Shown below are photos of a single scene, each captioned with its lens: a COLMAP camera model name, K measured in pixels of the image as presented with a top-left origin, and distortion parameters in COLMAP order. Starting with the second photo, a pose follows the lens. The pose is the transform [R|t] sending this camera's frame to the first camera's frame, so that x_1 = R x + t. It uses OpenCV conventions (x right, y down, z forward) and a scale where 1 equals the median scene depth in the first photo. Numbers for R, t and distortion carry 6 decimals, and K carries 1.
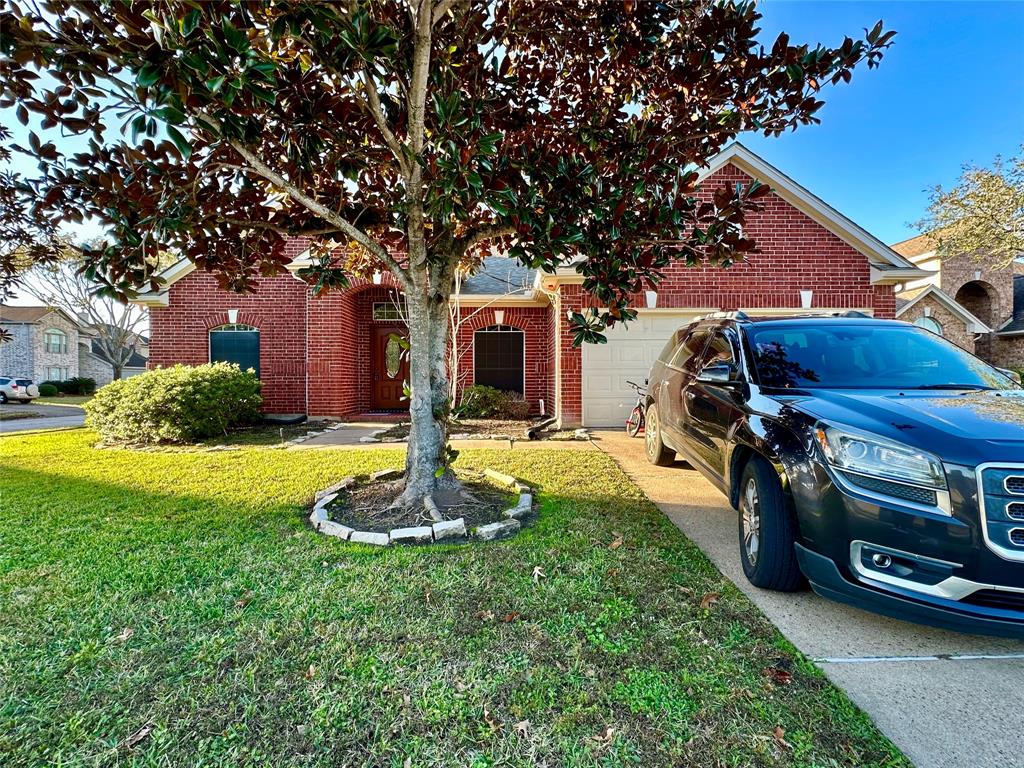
lens RADIAL K [[484.1, 0, 512.4], [0, 484.1, 384.6], [0, 0, 1]] dist [-0.001801, -0.000342]
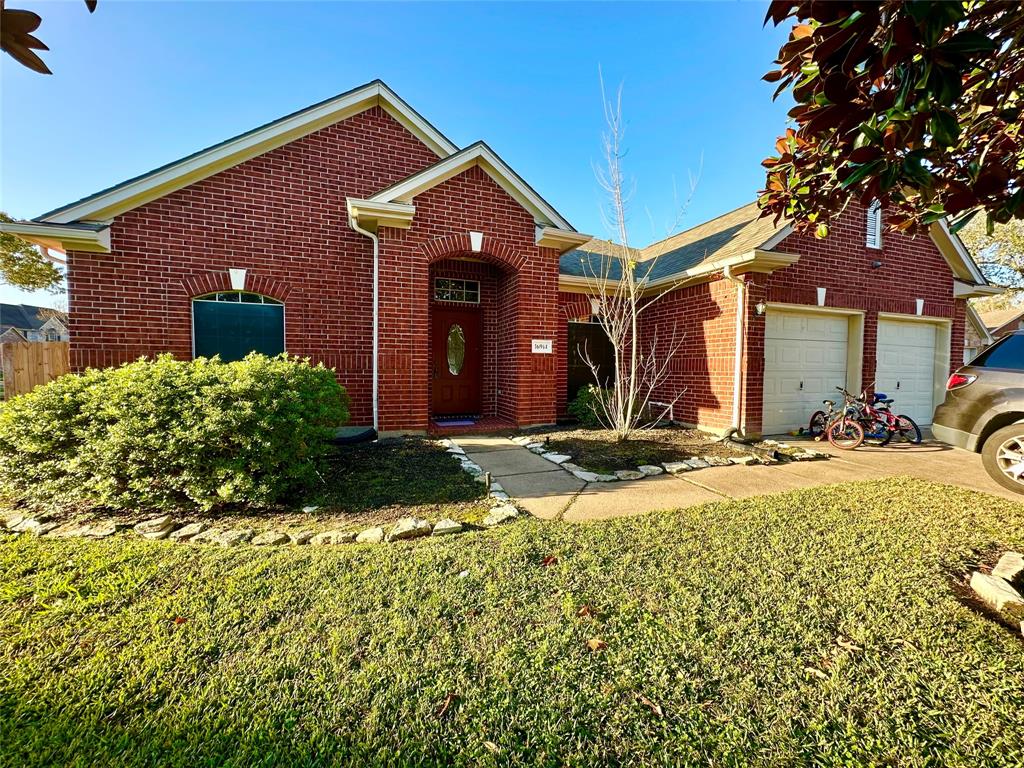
lens RADIAL K [[410.3, 0, 510.5], [0, 410.3, 382.6], [0, 0, 1]] dist [-0.000009, 0.000147]
pose [[0.939935, -0.000864, 0.341353, -0.539227], [-0.008884, 0.999596, 0.026992, -0.027728], [-0.341239, -0.028403, 0.939547, 0.458803]]
